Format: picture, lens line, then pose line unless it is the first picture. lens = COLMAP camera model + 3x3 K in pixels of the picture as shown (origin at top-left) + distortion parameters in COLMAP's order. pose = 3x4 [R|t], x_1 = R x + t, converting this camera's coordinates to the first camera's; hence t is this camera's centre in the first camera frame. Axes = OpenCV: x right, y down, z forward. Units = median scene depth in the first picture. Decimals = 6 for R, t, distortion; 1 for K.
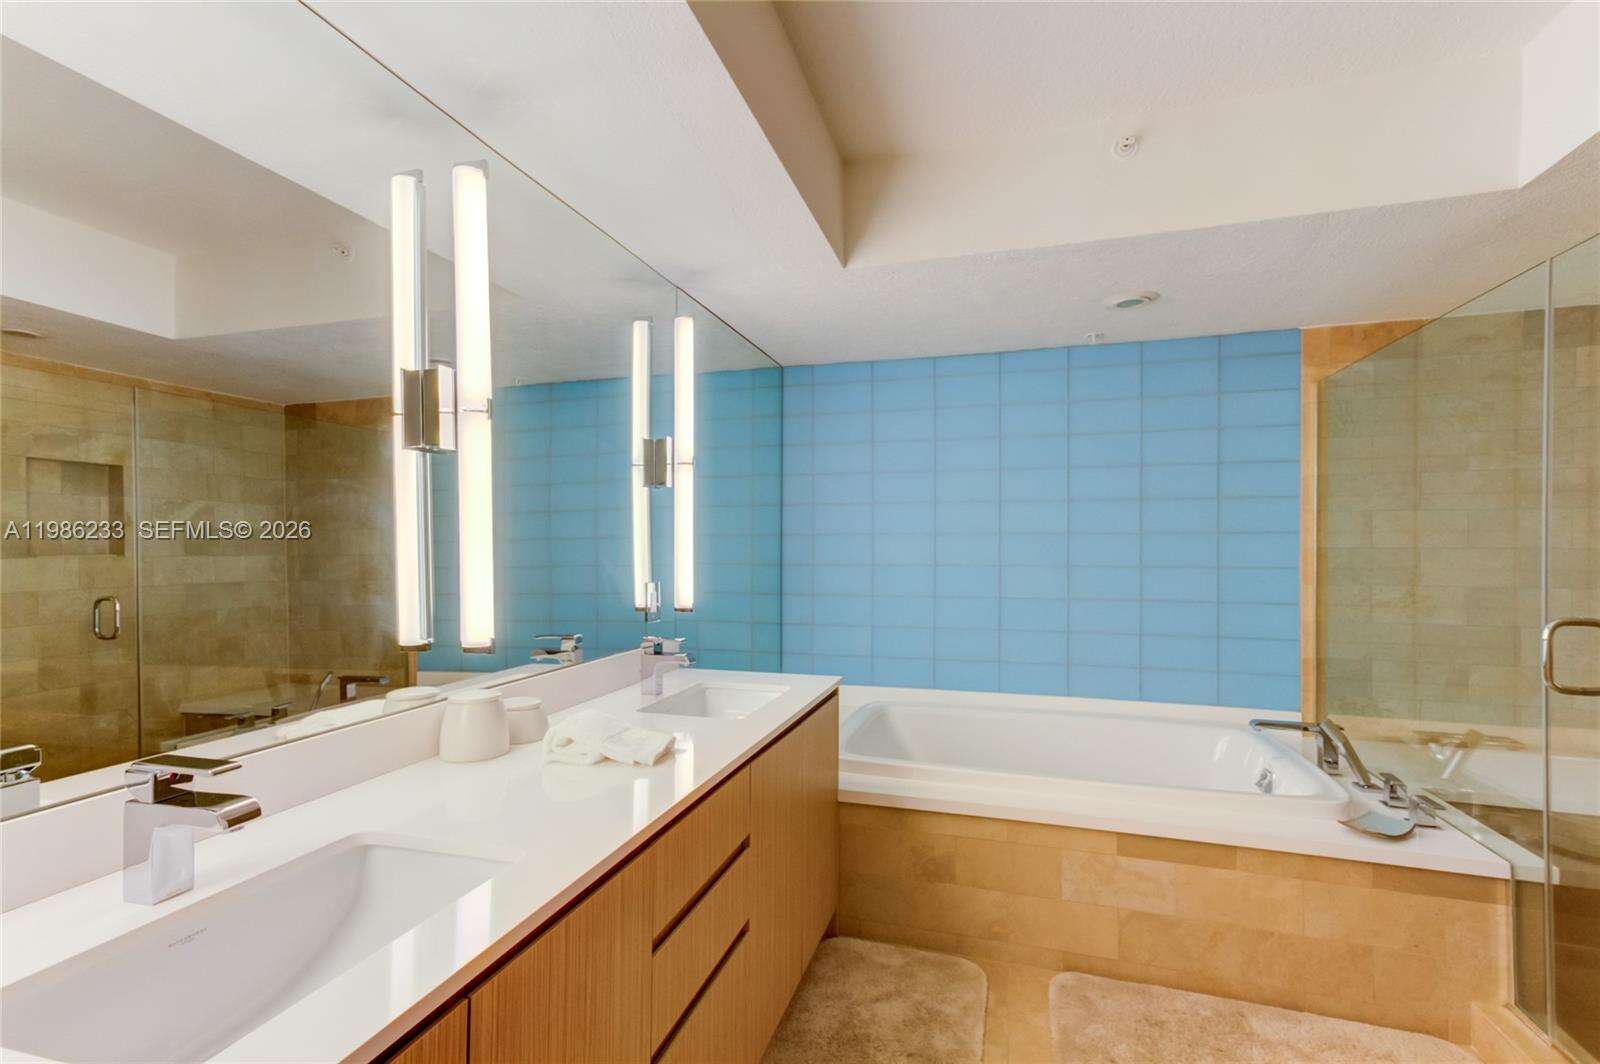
lens RADIAL K [[723.5, 0, 802.8], [0, 723.5, 541.7], [0, 0, 1]] dist [0.013728, 0.001592]
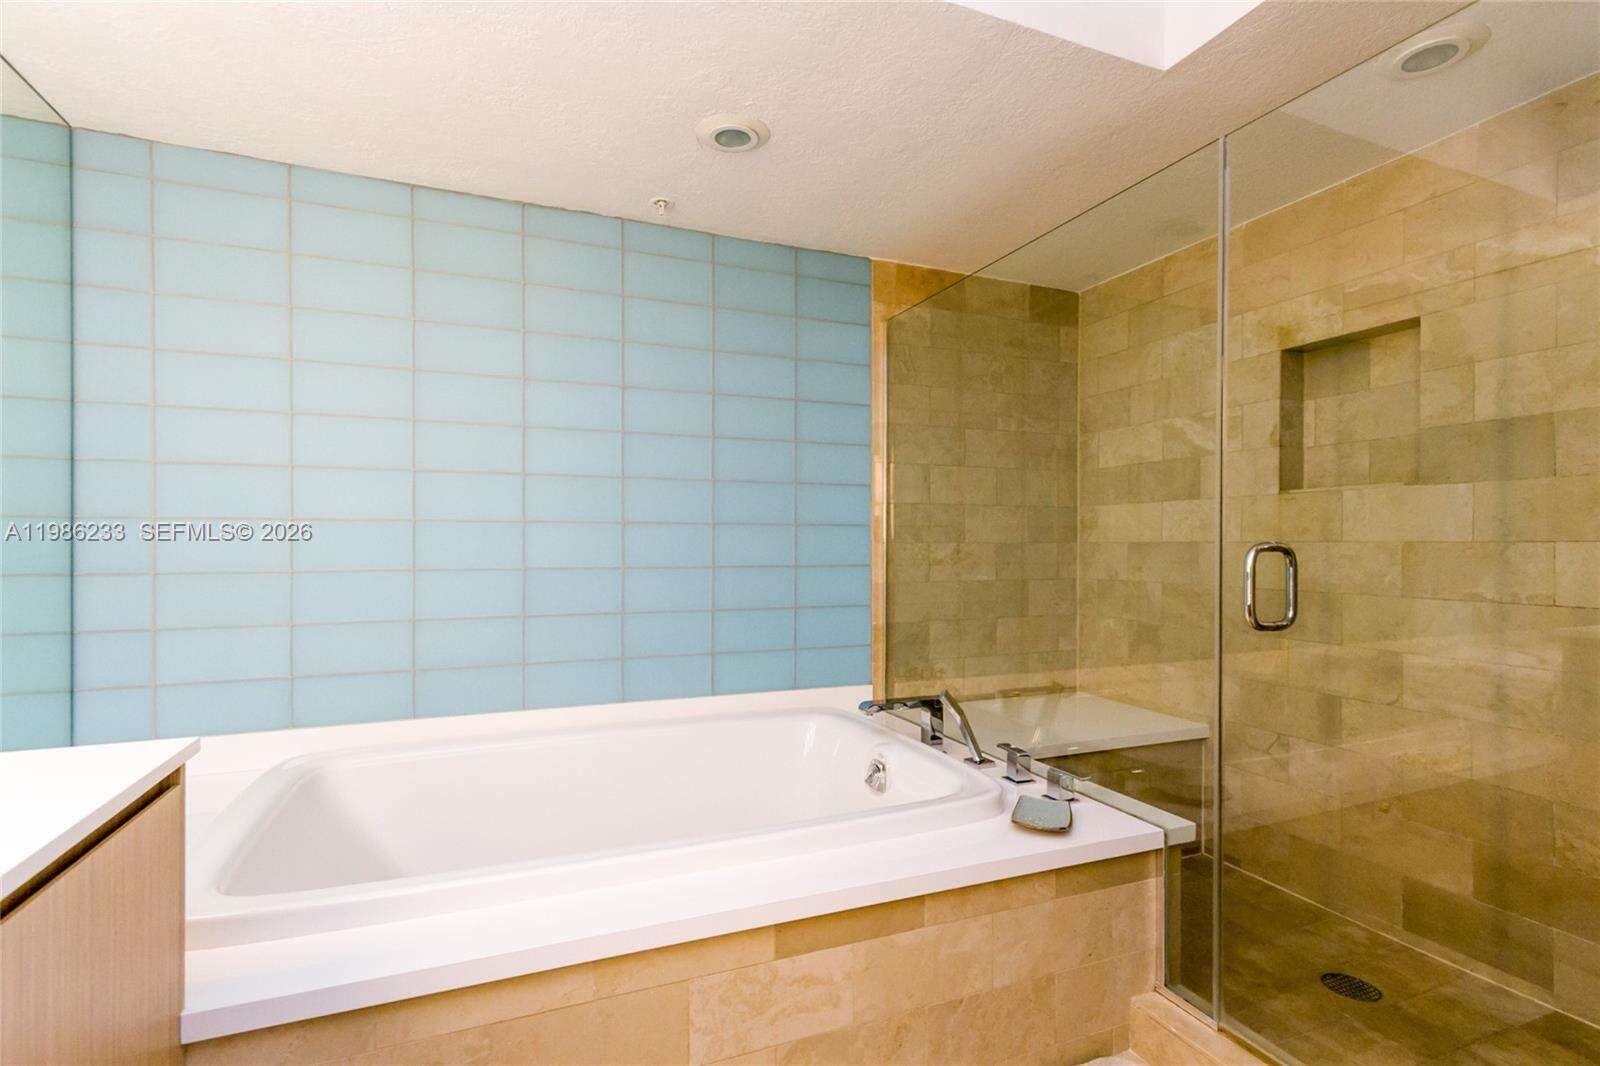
lens RADIAL K [[723.5, 0, 801.7], [0, 723.5, 552.7], [0, 0, 1]] dist [0.013728, 0.001592]
pose [[0.765417, -0.005150, 0.643514, 0.048871], [-0.006585, 0.999853, 0.015835, 0.065810], [-0.643501, -0.016358, 0.765270, 0.429481]]
